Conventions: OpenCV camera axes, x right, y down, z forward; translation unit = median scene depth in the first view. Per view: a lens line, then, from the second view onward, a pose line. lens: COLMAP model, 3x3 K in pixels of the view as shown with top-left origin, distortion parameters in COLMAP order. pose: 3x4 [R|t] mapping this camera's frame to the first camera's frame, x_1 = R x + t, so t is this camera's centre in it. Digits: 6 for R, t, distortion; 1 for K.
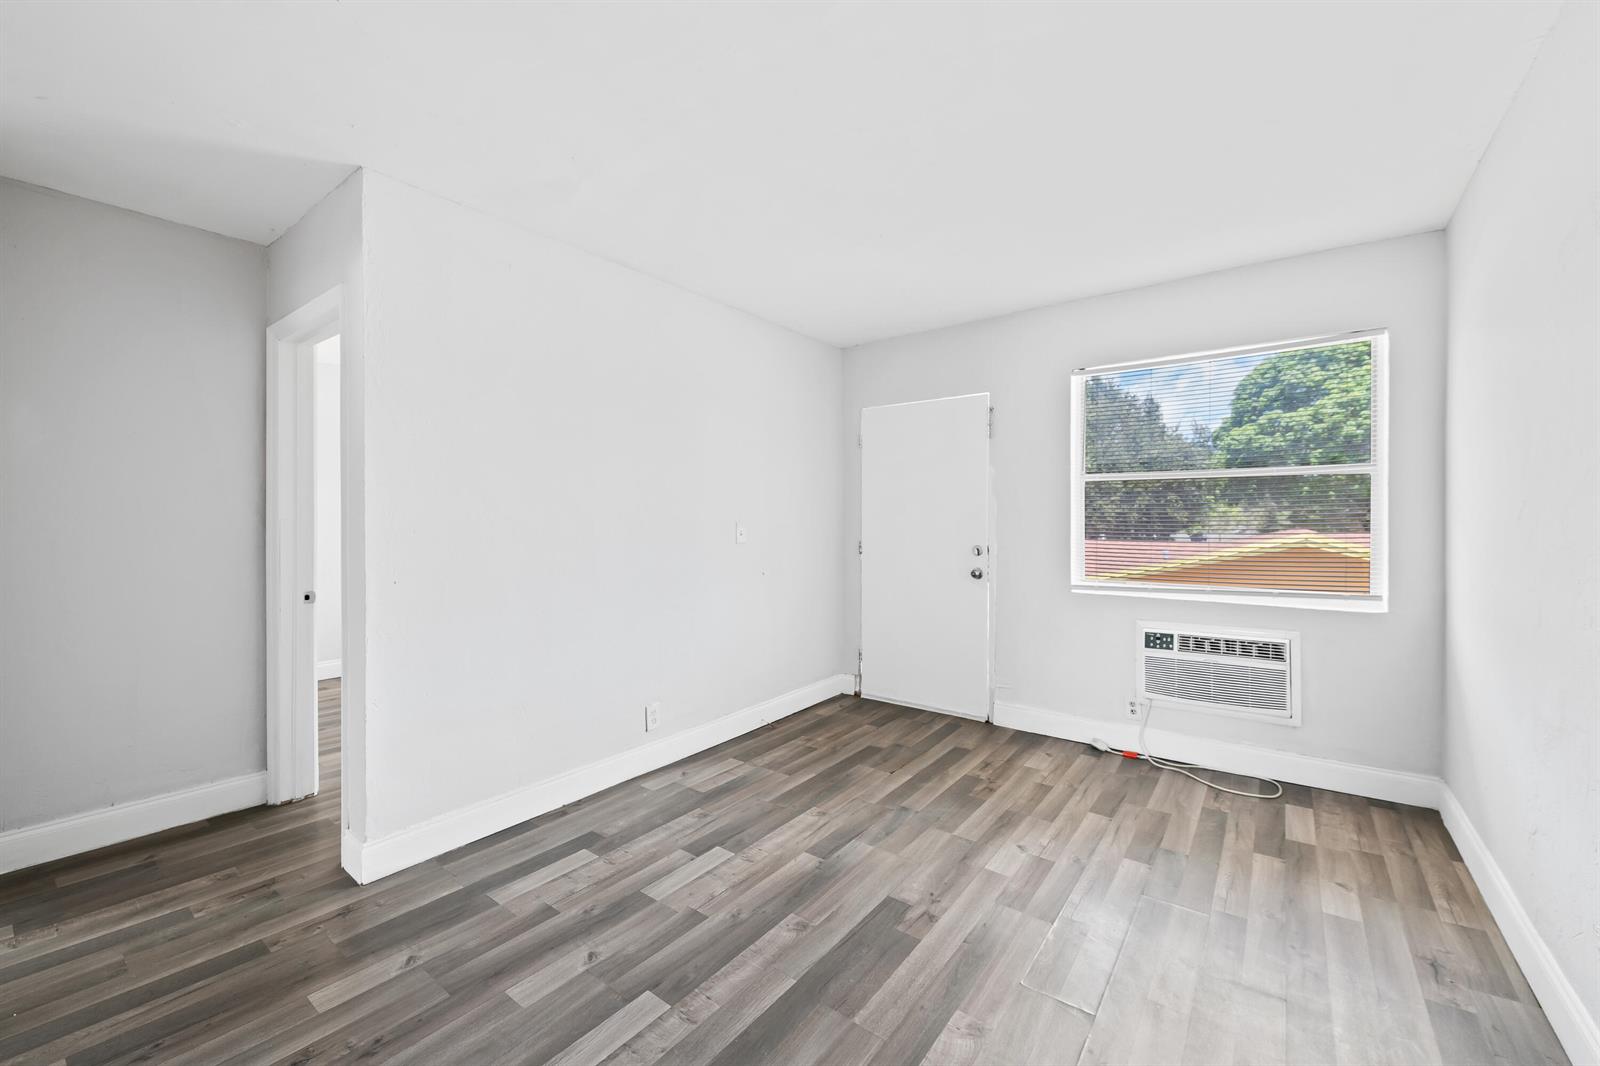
lens RADIAL K [[640.6, 0, 796.3], [0, 640.6, 531.9], [0, 0, 1]] dist [-0.009688, -0.000680]
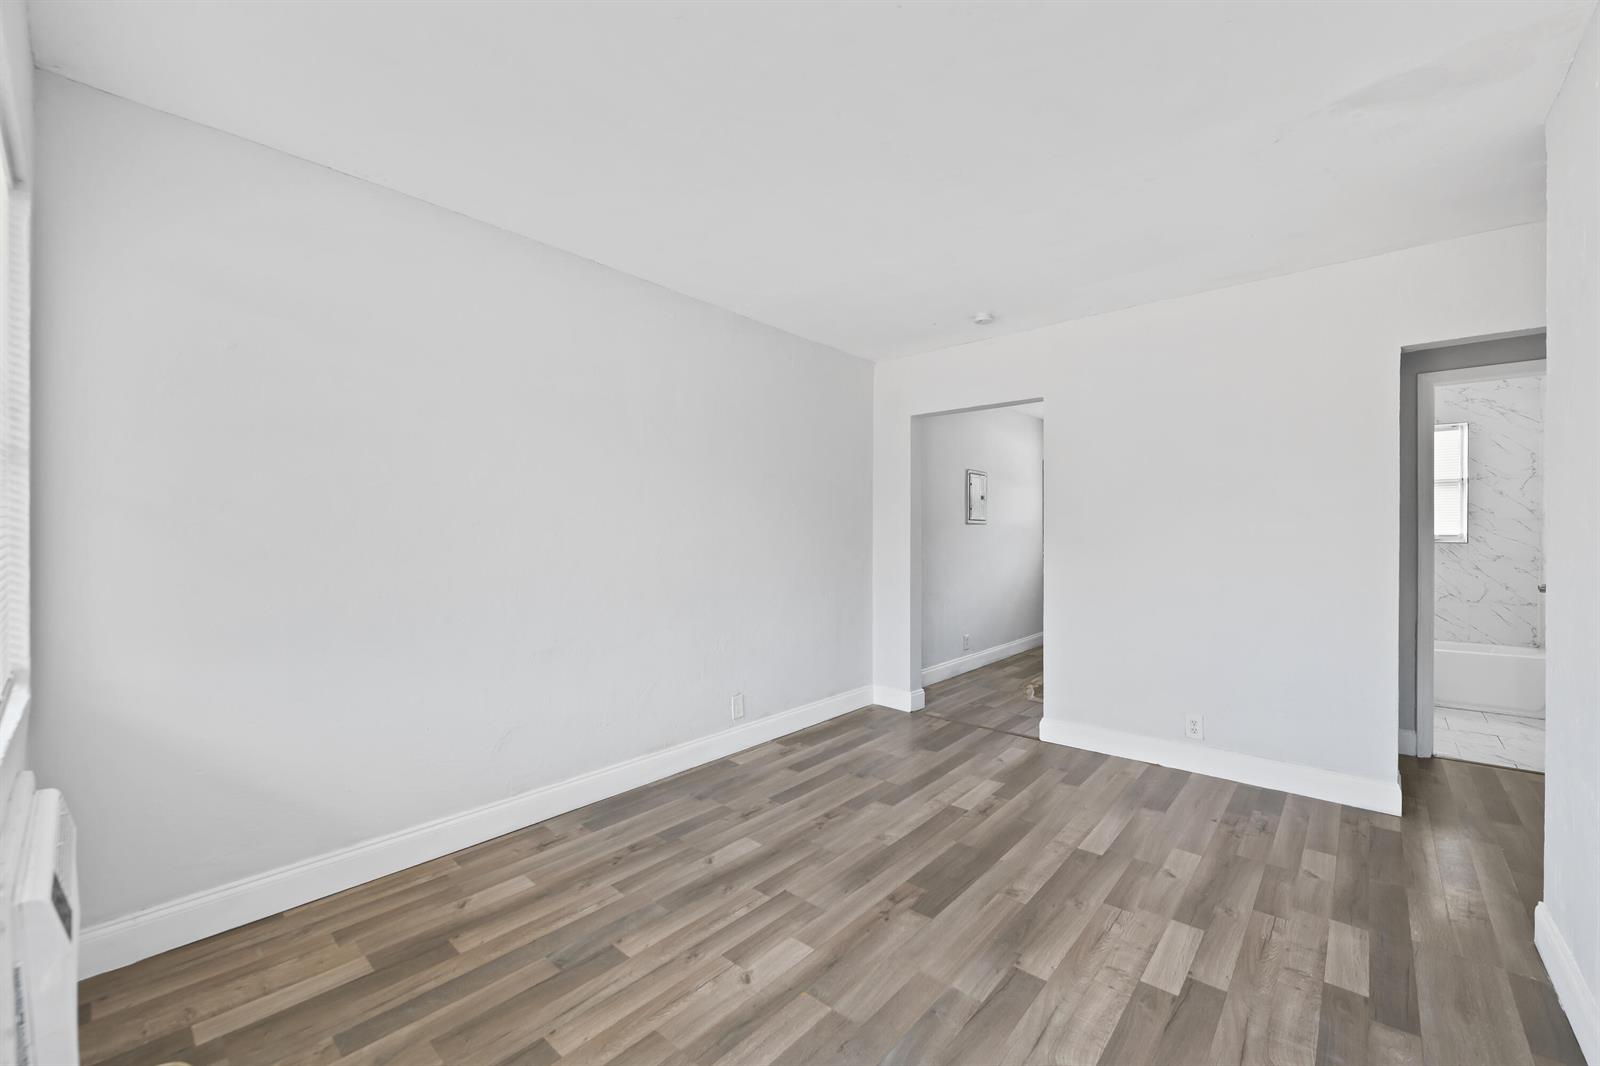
lens RADIAL K [[640.6, 0, 799.3], [0, 640.6, 530.2], [0, 0, 1]] dist [-0.009688, -0.000680]
pose [[-0.997152, 0.002709, 0.075366, 0.266977], [0.003639, 0.999919, 0.012213, -0.031262], [-0.075327, 0.012453, -0.997081, 1.941610]]
